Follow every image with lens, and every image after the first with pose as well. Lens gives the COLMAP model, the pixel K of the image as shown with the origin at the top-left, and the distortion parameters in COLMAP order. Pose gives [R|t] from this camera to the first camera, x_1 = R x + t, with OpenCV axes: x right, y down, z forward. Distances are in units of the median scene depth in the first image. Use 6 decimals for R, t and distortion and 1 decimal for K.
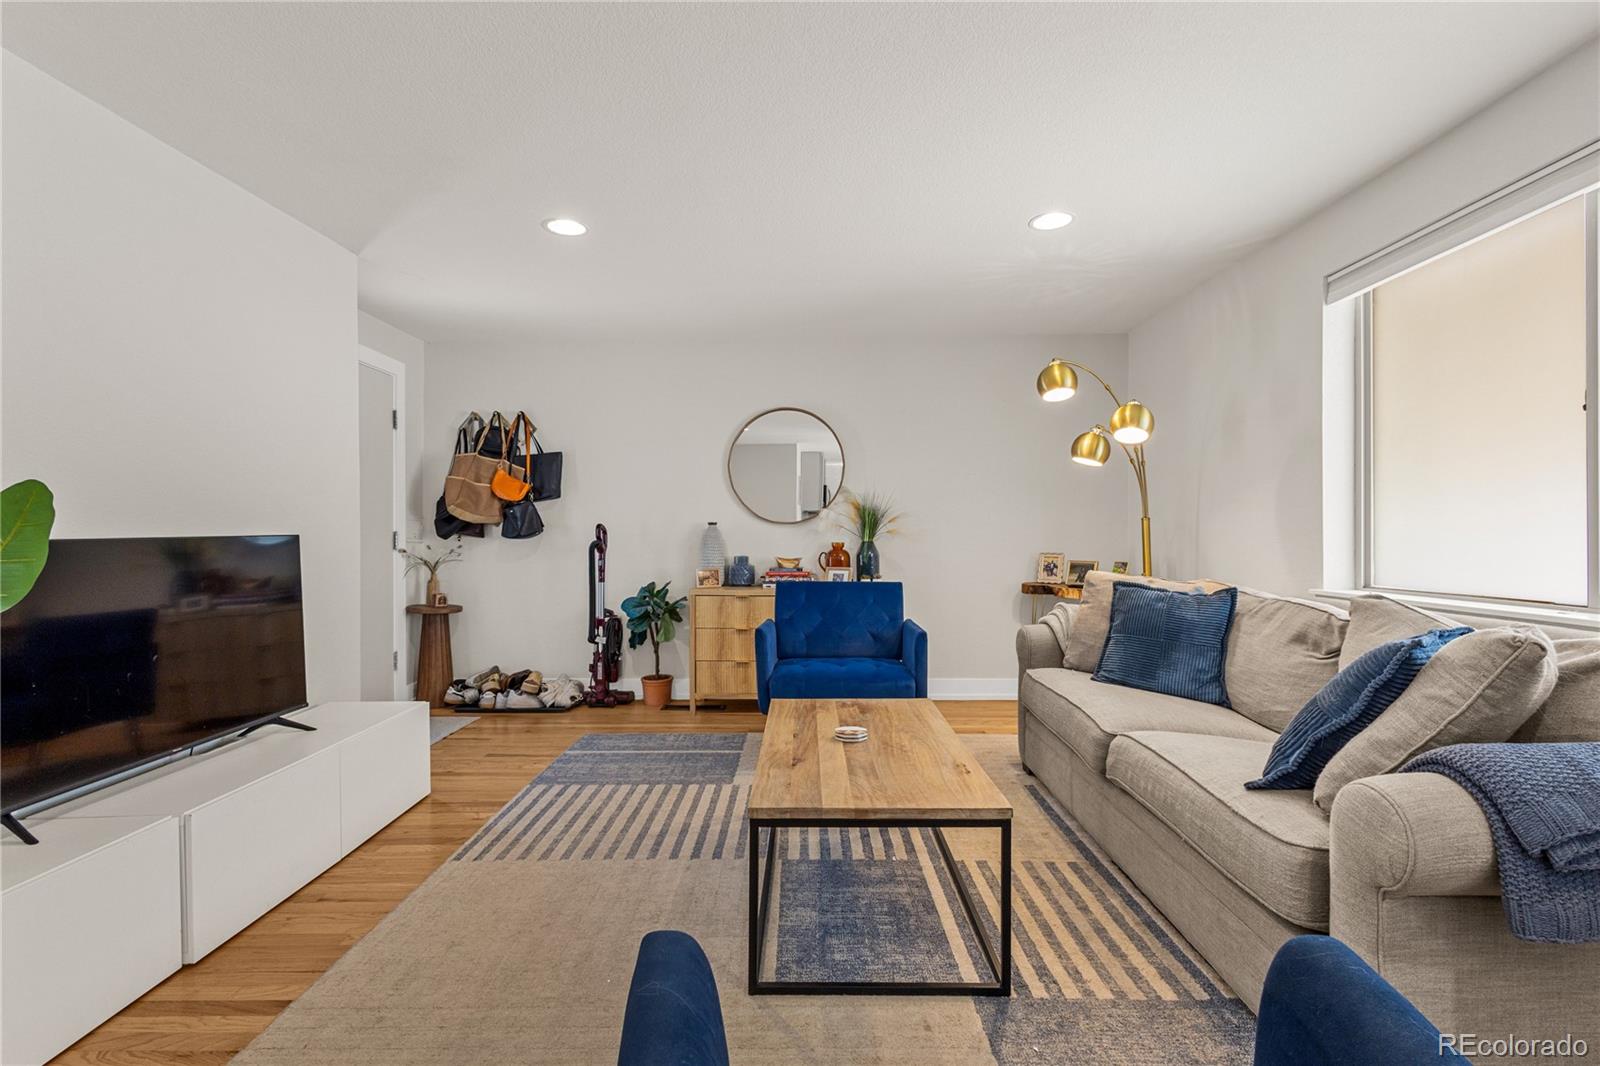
lens RADIAL K [[734.7, 0, 801.8], [0, 734.7, 536.9], [0, 0, 1]] dist [0.007872, -0.001114]
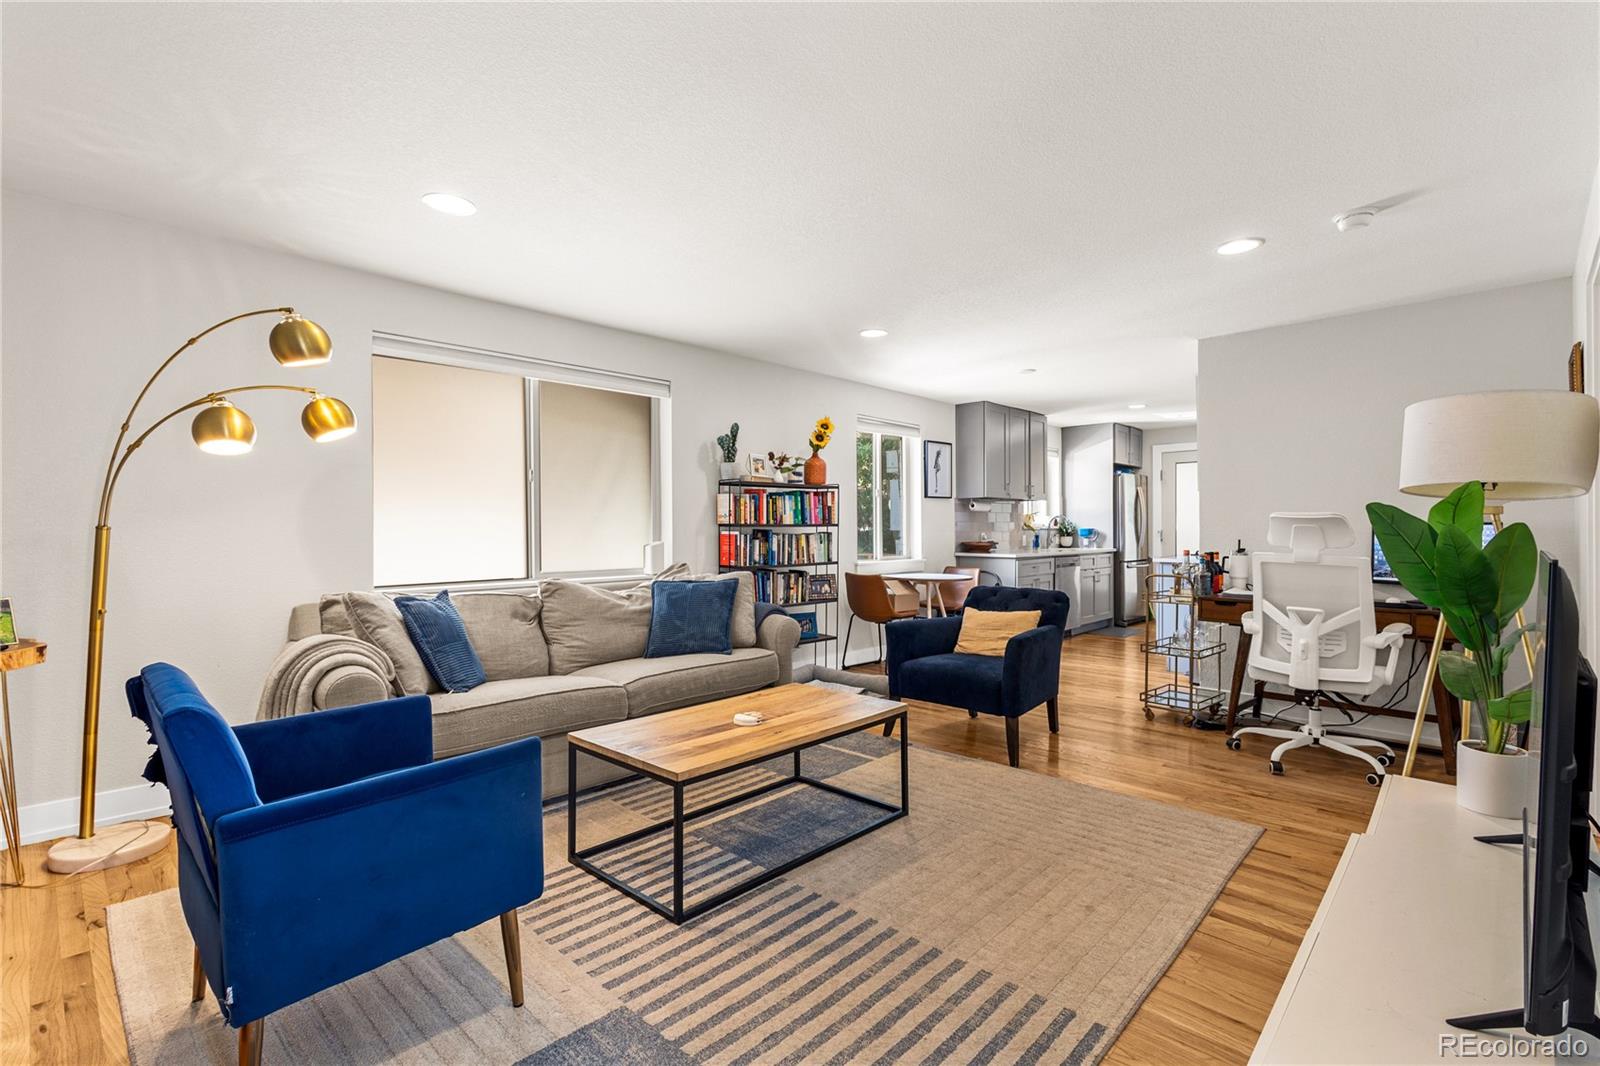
lens RADIAL K [[734.7, 0, 801.3], [0, 734.7, 537.2], [0, 0, 1]] dist [0.007872, -0.001114]
pose [[-0.732633, 0.001786, 0.680622, -0.612558], [0.011627, 0.999883, 0.009891, -0.020472], [-0.680525, 0.015160, -0.732568, 1.406775]]
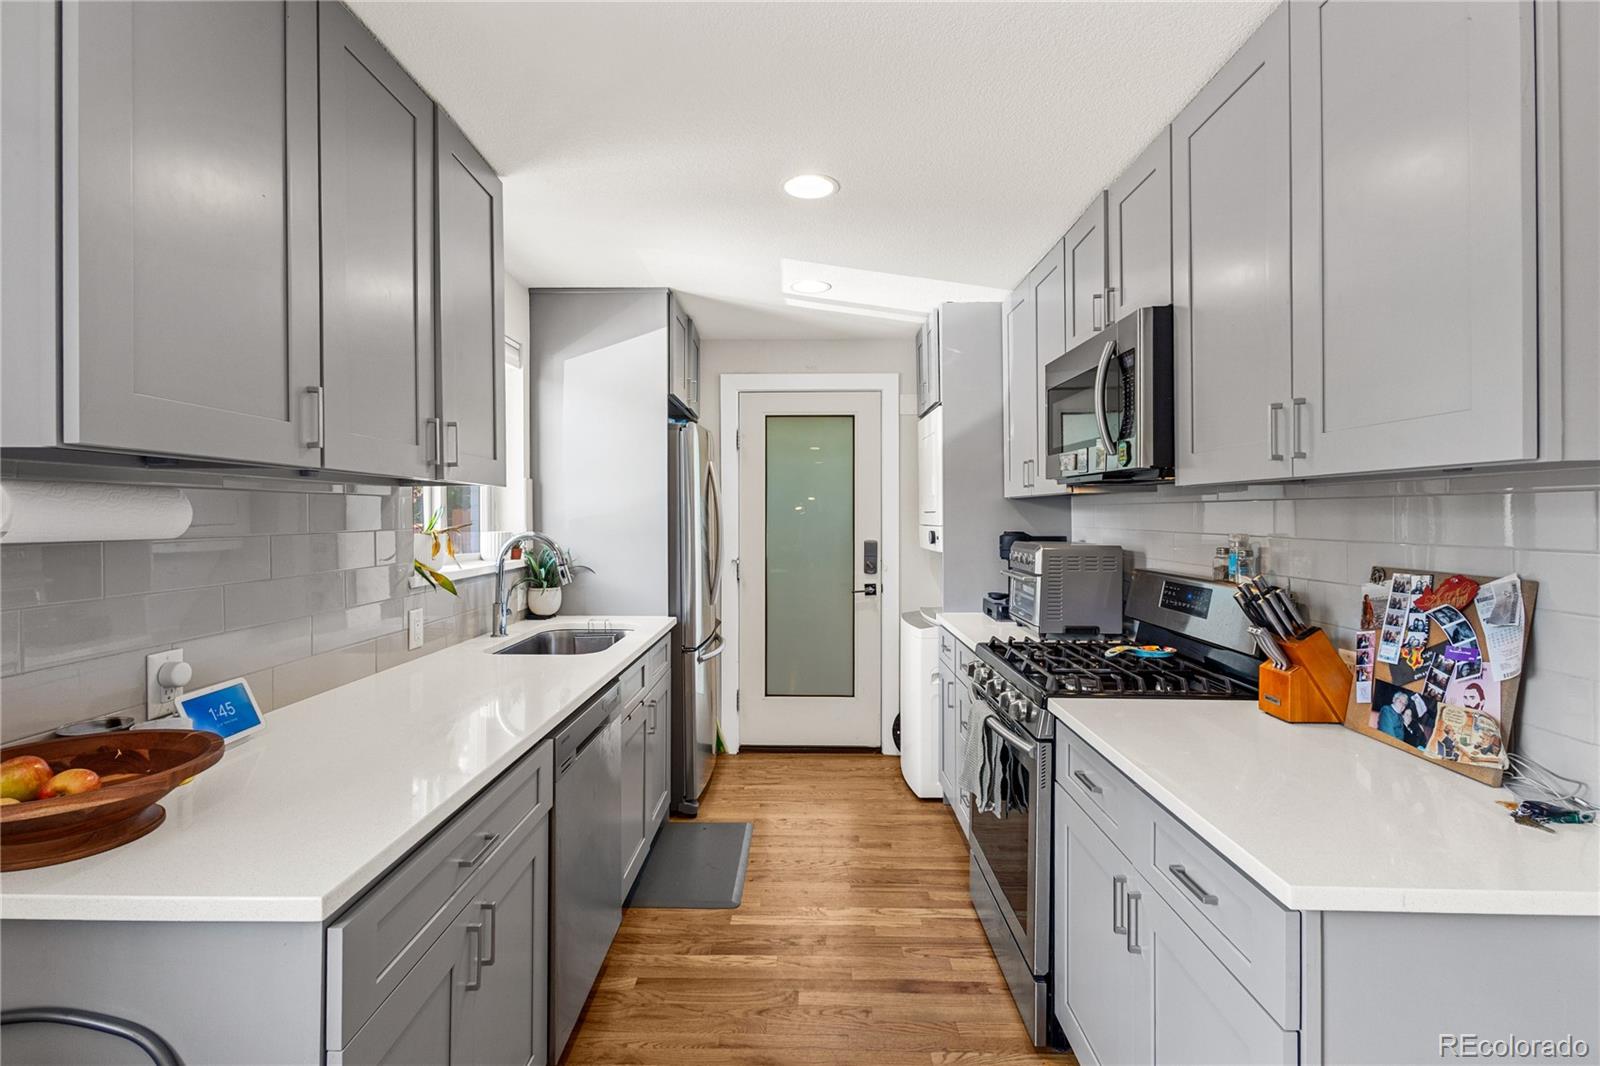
lens RADIAL K [[734.7, 0, 797.2], [0, 734.7, 525.5], [0, 0, 1]] dist [0.007872, -0.001114]
pose [[-0.999972, 0.007470, 0.000754, 0.270803], [0.007481, 0.999840, 0.016247, -0.090456], [-0.000632, 0.016252, -0.999868, -0.453154]]
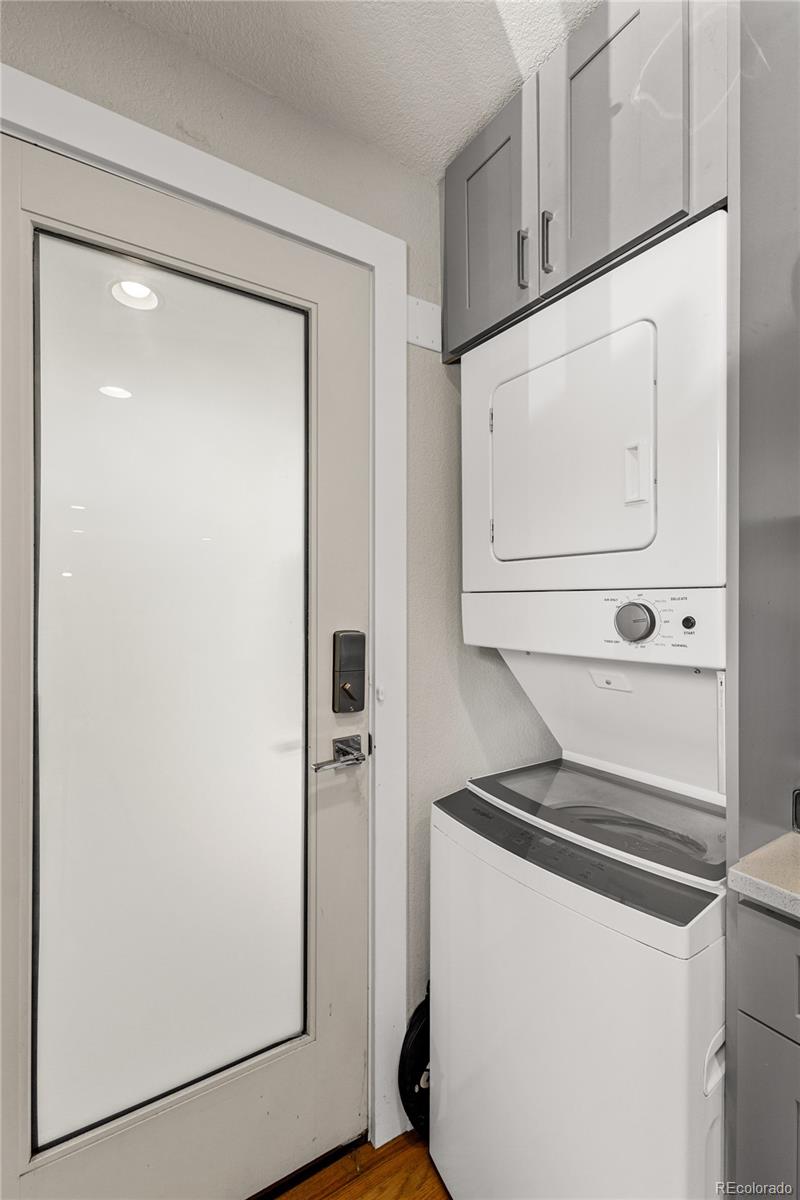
lens RADIAL K [[551.0, 0, 396.0], [0, 551.0, 598.3], [0, 0, 1]] dist [0.007872, -0.001114]
pose [[-0.827216, 0.006519, -0.561847, 0.340628], [0.001684, 0.999957, 0.009123, -0.066305], [0.561882, 0.006600, -0.827191, -1.500563]]
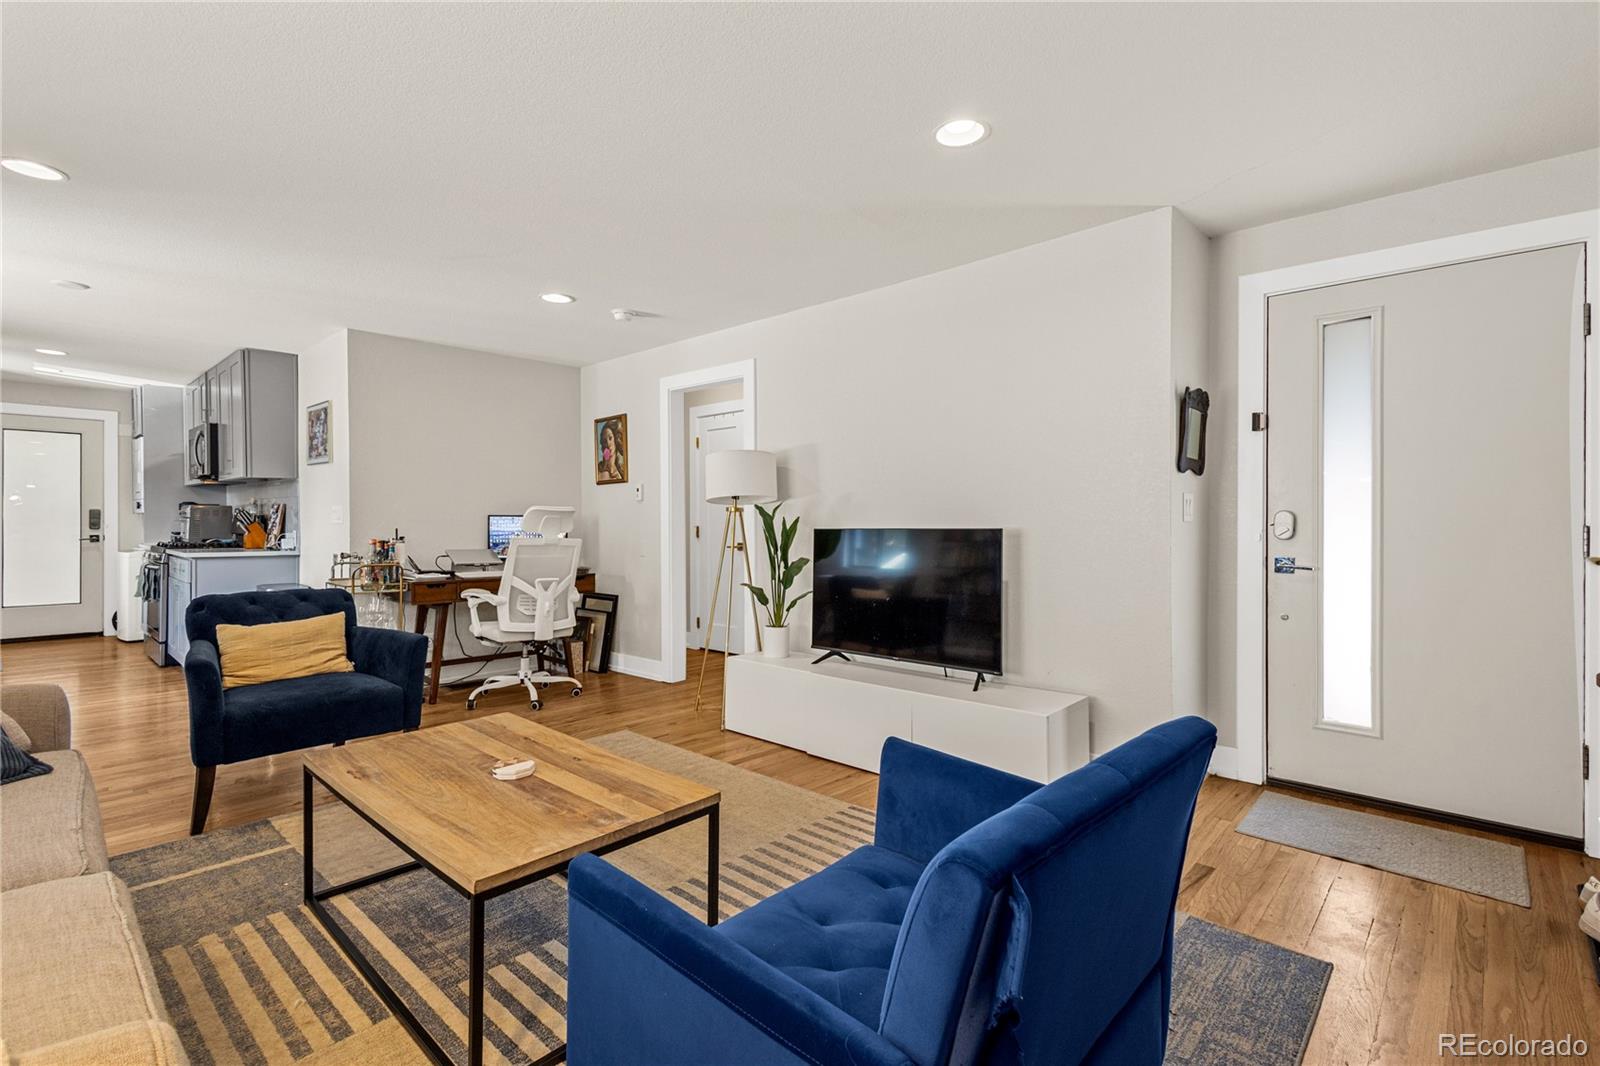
lens RADIAL K [[734.7, 0, 797.9], [0, 734.7, 519.8], [0, 0, 1]] dist [0.007872, -0.001114]
pose [[-0.670828, 0.004573, -0.741599, 0.378847], [-0.001227, 0.999973, 0.007276, -0.022646], [0.741612, 0.005791, -0.670804, 1.438198]]
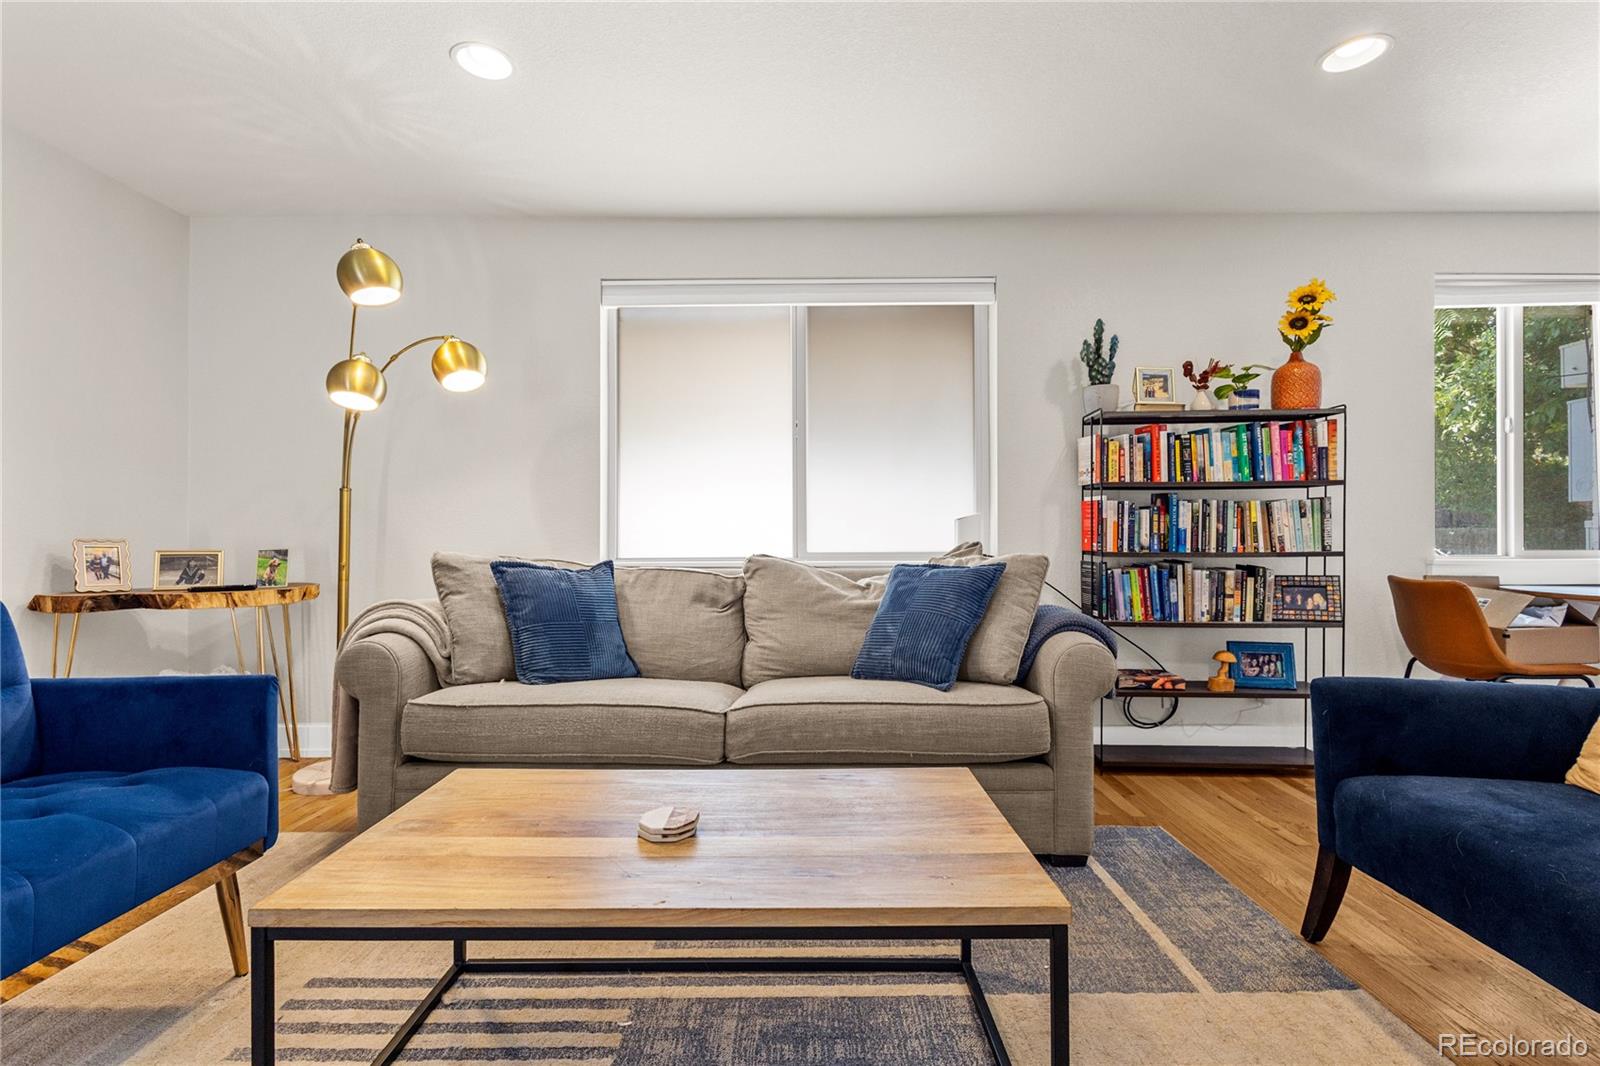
lens RADIAL K [[734.7, 0, 800.9], [0, 734.7, 536.5], [0, 0, 1]] dist [0.007872, -0.001114]
pose [[-0.008694, 0.008490, 0.999926, -0.389100], [0.006289, 0.999945, -0.008436, 0.044199], [-0.999942, 0.006216, -0.008747, 0.713689]]
